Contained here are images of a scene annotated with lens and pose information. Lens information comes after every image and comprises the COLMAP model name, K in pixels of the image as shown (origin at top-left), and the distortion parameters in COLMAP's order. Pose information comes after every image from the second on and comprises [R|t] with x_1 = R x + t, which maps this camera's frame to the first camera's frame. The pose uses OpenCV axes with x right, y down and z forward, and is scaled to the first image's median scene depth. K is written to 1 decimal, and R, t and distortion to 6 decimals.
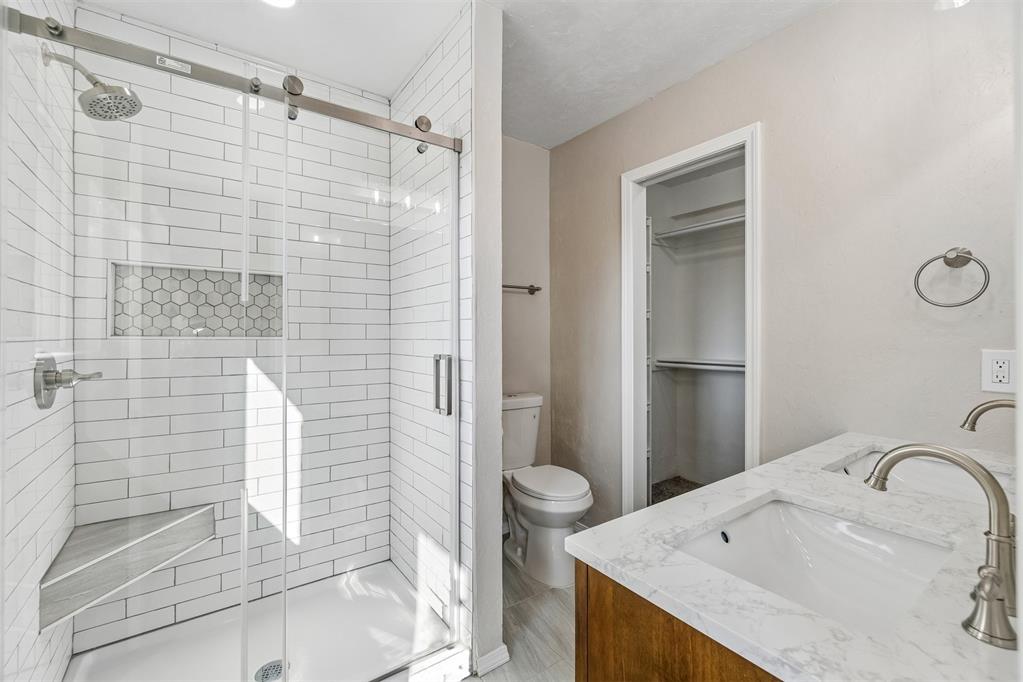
lens RADIAL K [[440.9, 0, 508.9], [0, 440.9, 335.2], [0, 0, 1]] dist [0.001448, 0.000761]
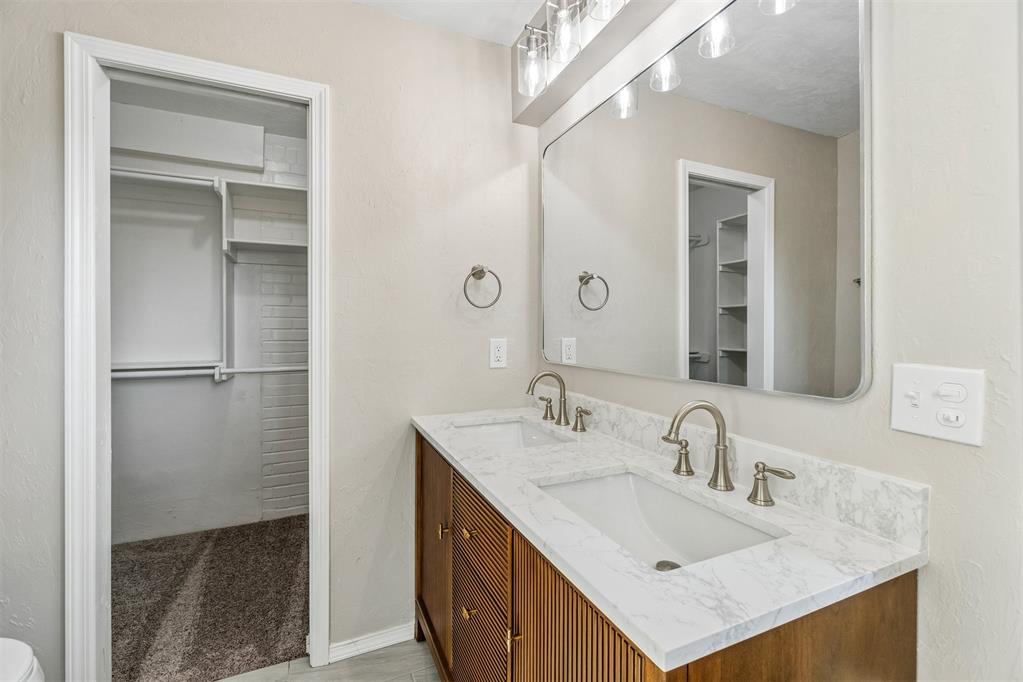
lens RADIAL K [[440.9, 0, 510.8], [0, 440.9, 335.3], [0, 0, 1]] dist [0.001448, 0.000761]
pose [[0.189755, -0.022797, 0.981567, -0.352651], [0.001105, 0.999735, 0.023005, -0.012896], [-0.981831, -0.003281, 0.189729, 0.714096]]
